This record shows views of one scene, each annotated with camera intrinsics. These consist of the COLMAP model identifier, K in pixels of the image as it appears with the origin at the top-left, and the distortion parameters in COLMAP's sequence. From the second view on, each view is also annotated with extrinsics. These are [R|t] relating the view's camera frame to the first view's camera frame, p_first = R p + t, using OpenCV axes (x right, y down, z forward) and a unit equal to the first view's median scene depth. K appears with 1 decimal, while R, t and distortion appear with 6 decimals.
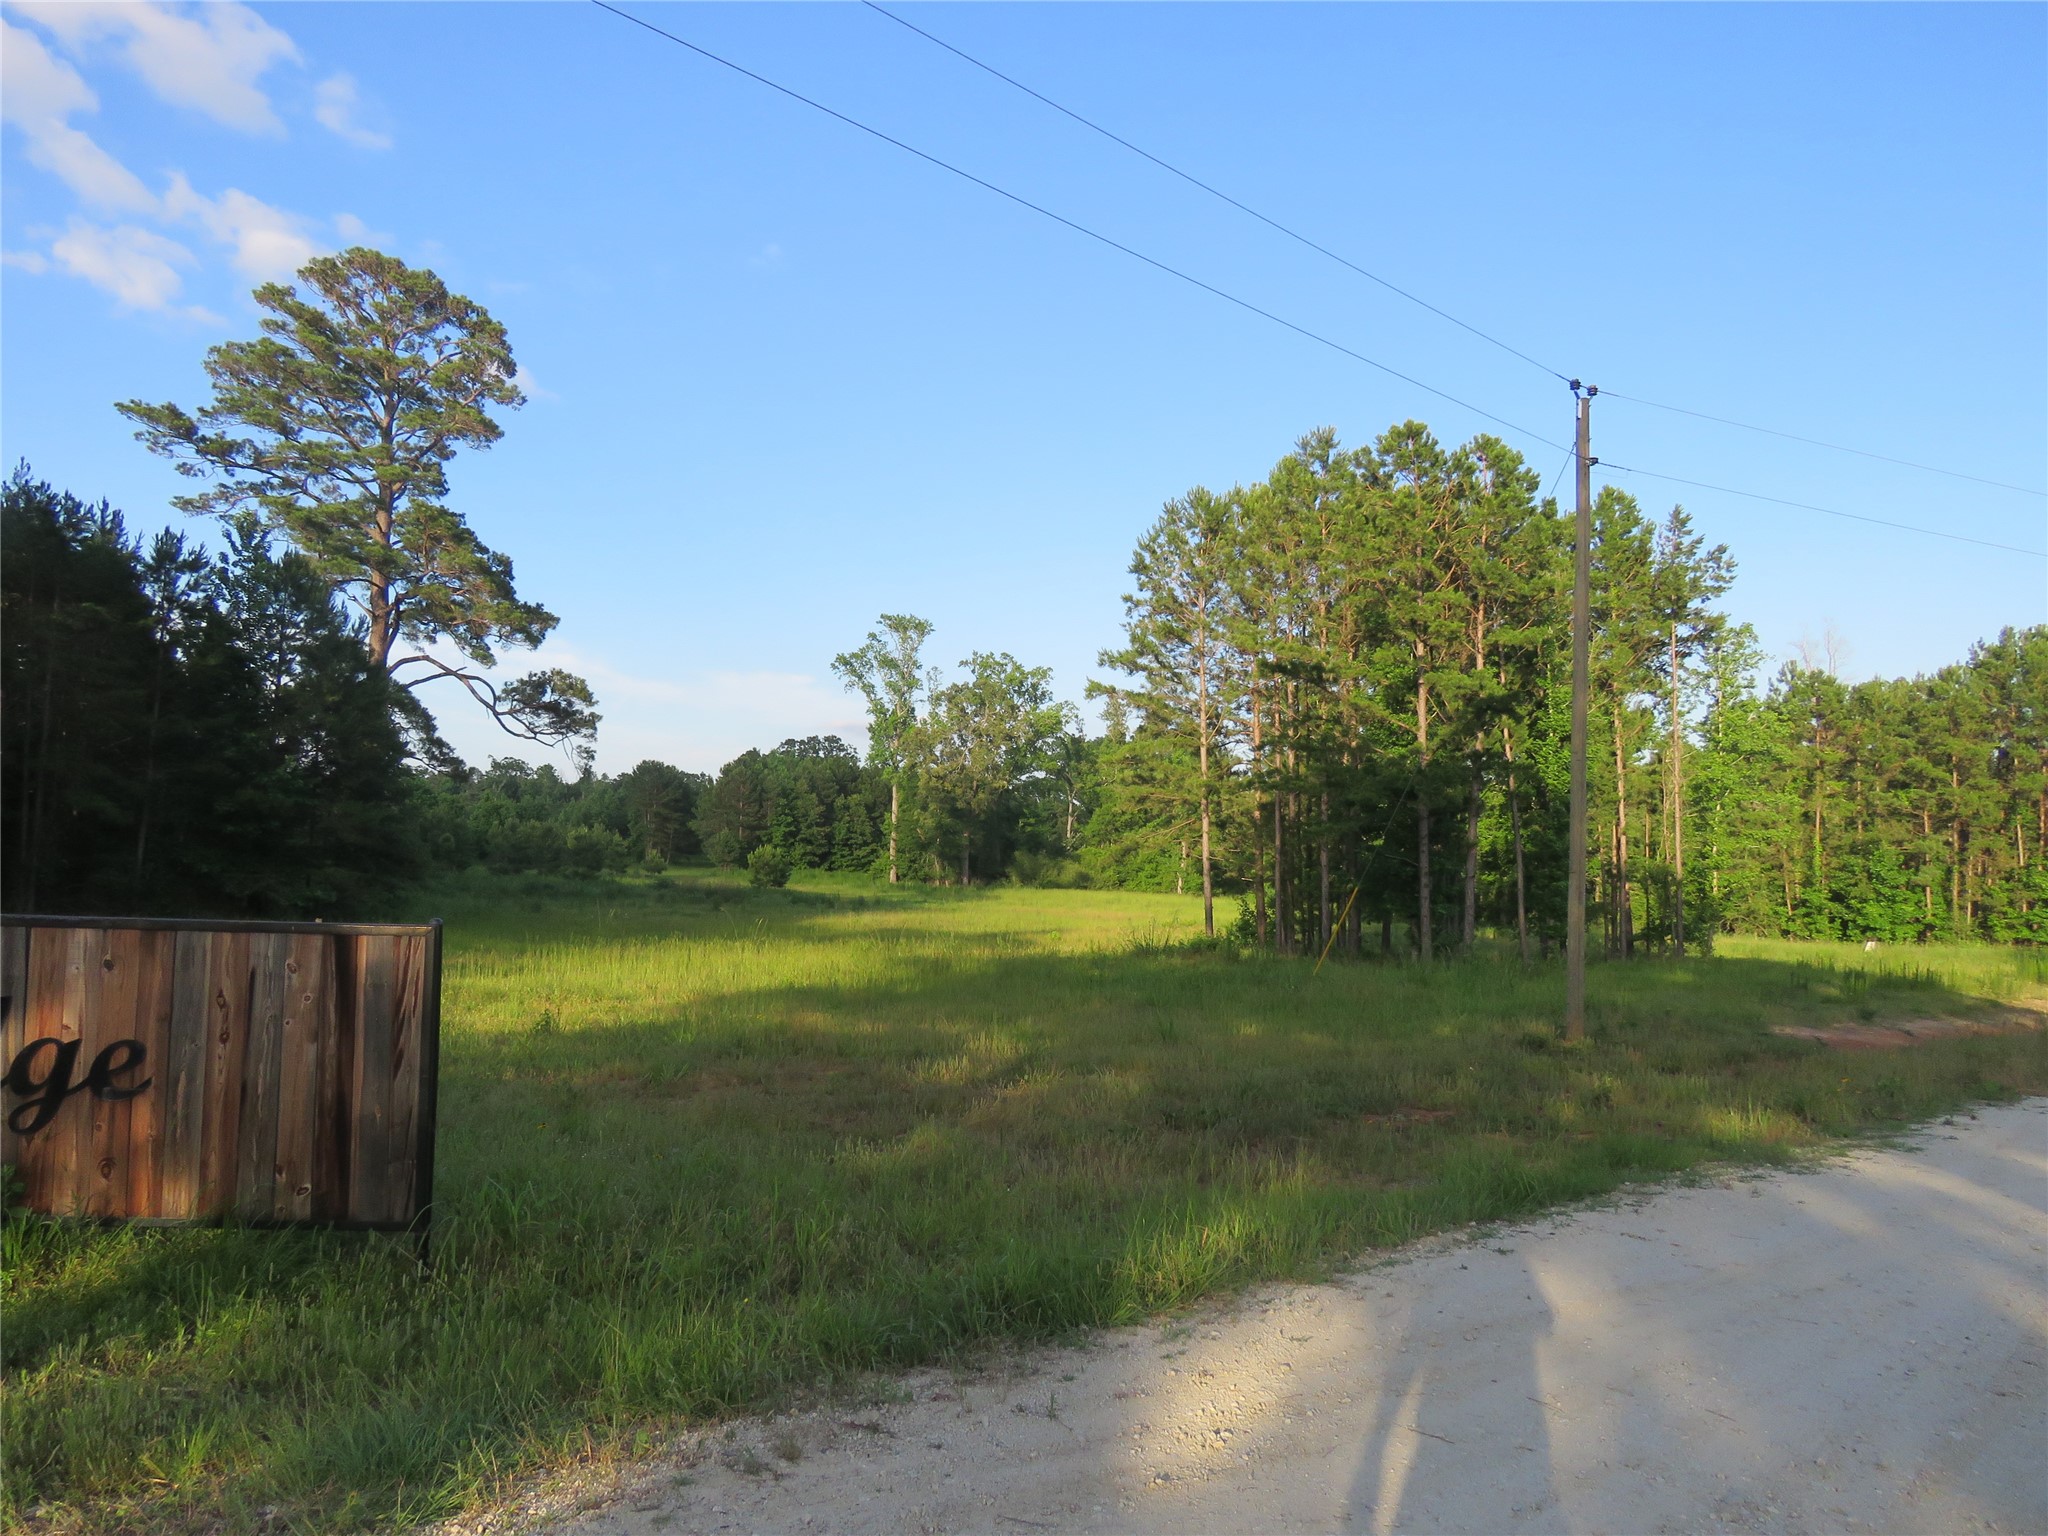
lens RADIAL K [[1301.5, 0, 1020.0], [0, 1301.5, 762.5], [0, 0, 1]] dist [-0.006520, 0.000298]
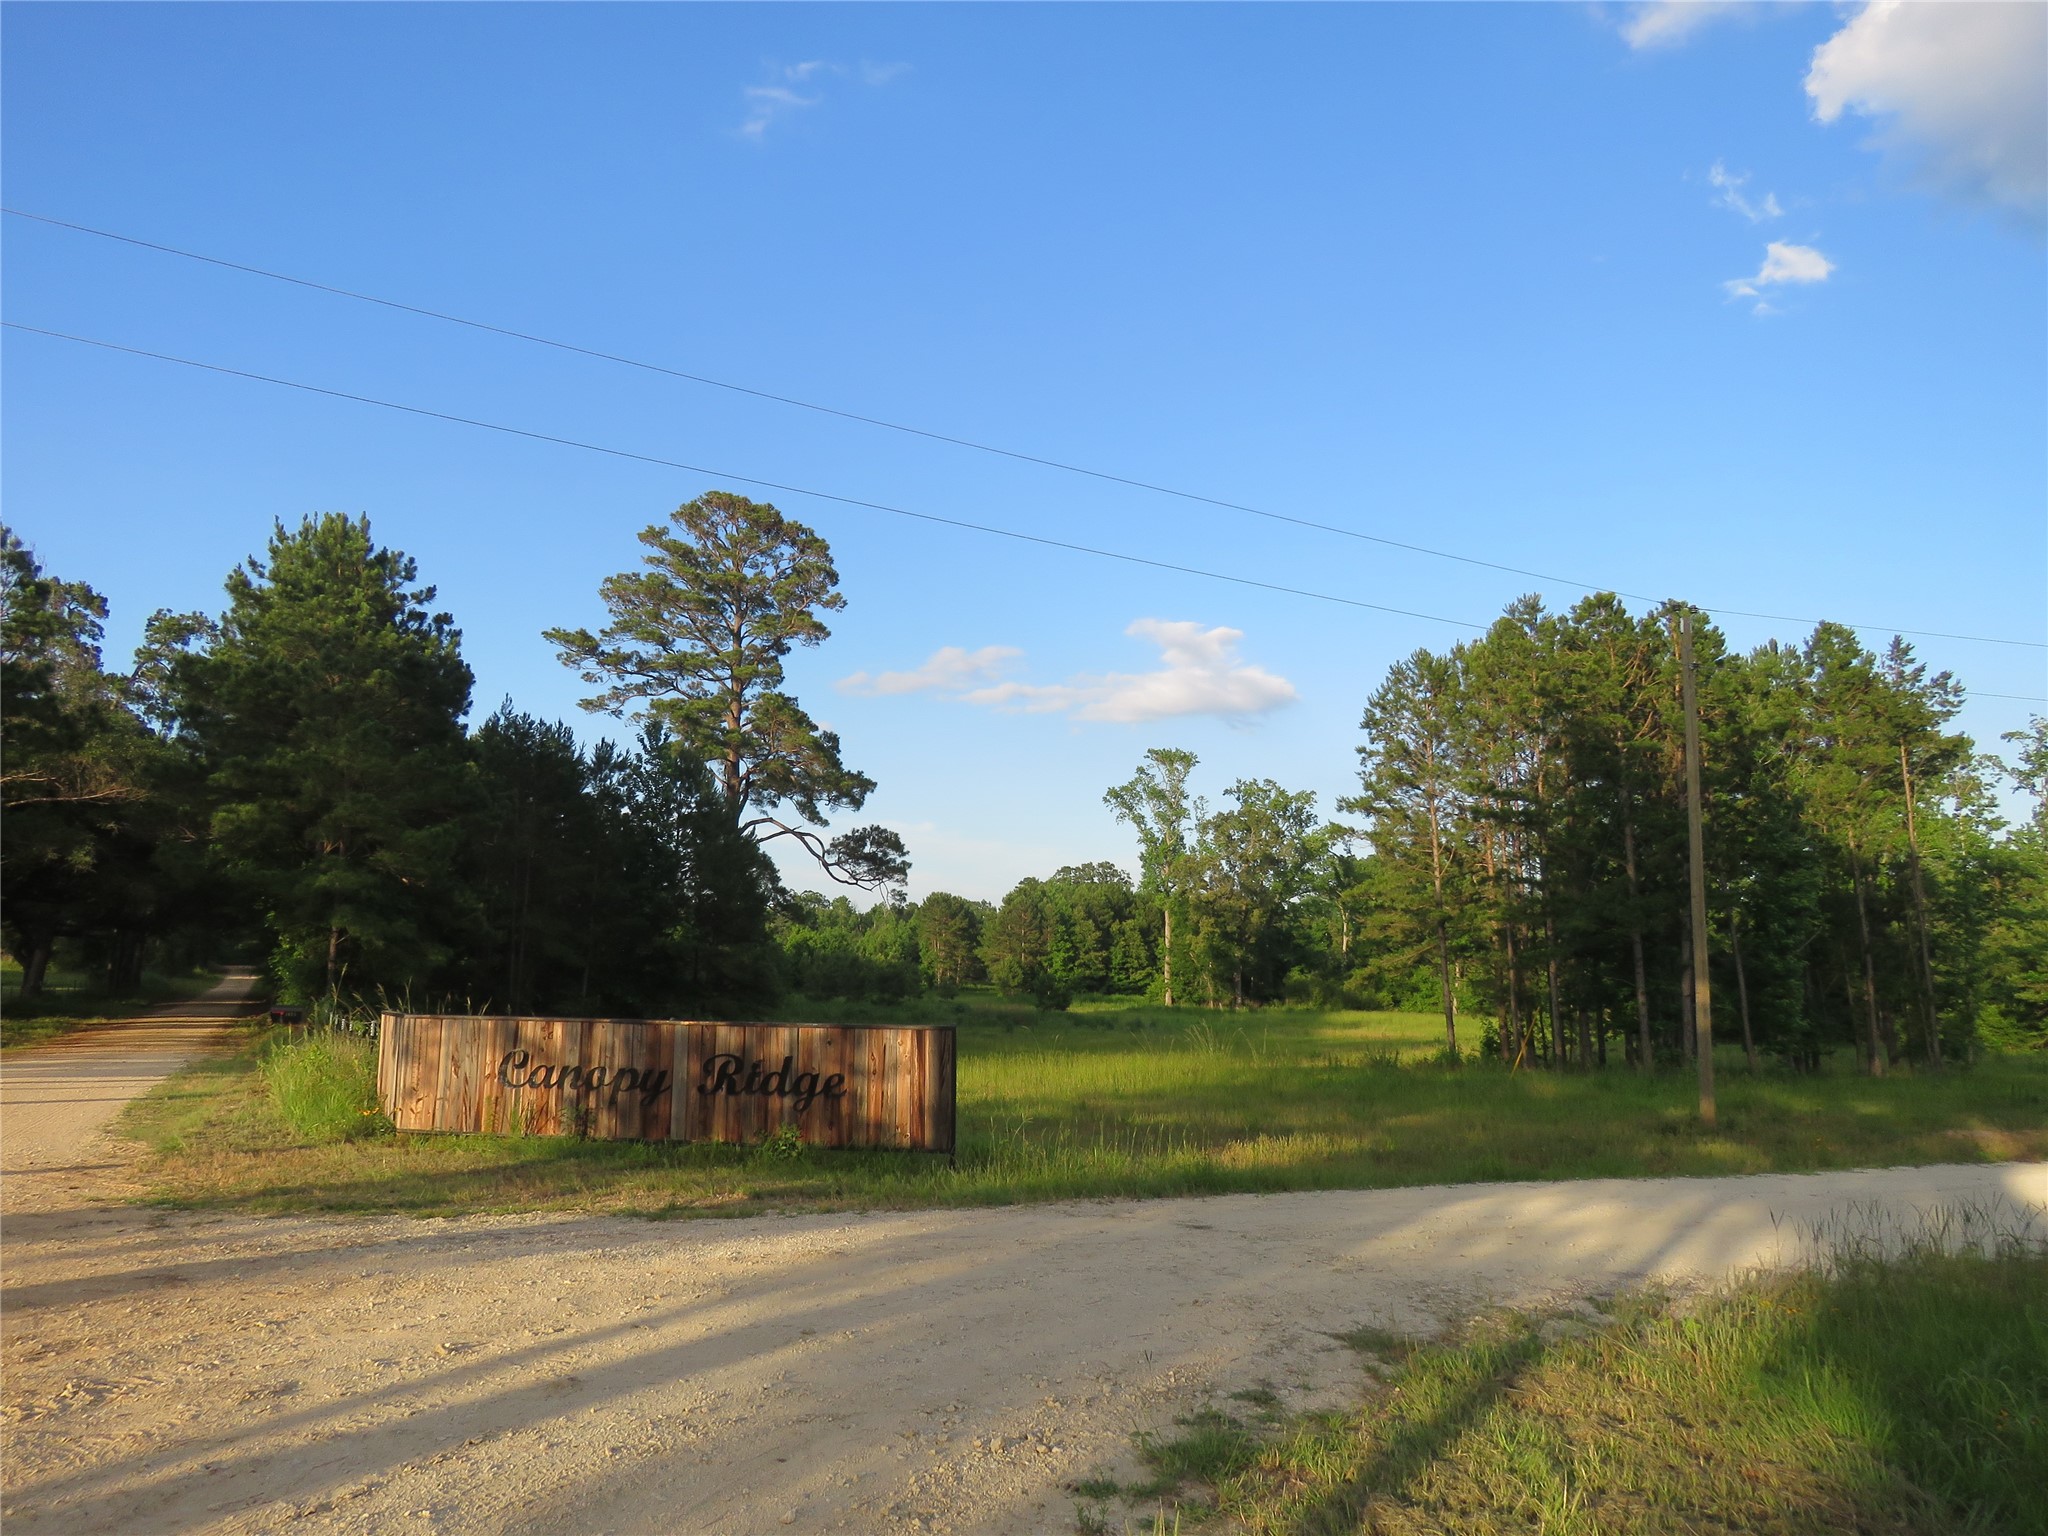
lens RADIAL K [[1301.5, 0, 1019.5], [0, 1301.5, 772.6], [0, 0, 1]] dist [-0.006520, 0.000298]
pose [[0.977751, -0.044823, -0.204923, 0.017294], [0.027314, 0.995791, -0.087487, -0.011905], [0.207982, 0.079943, 0.974860, -0.126990]]
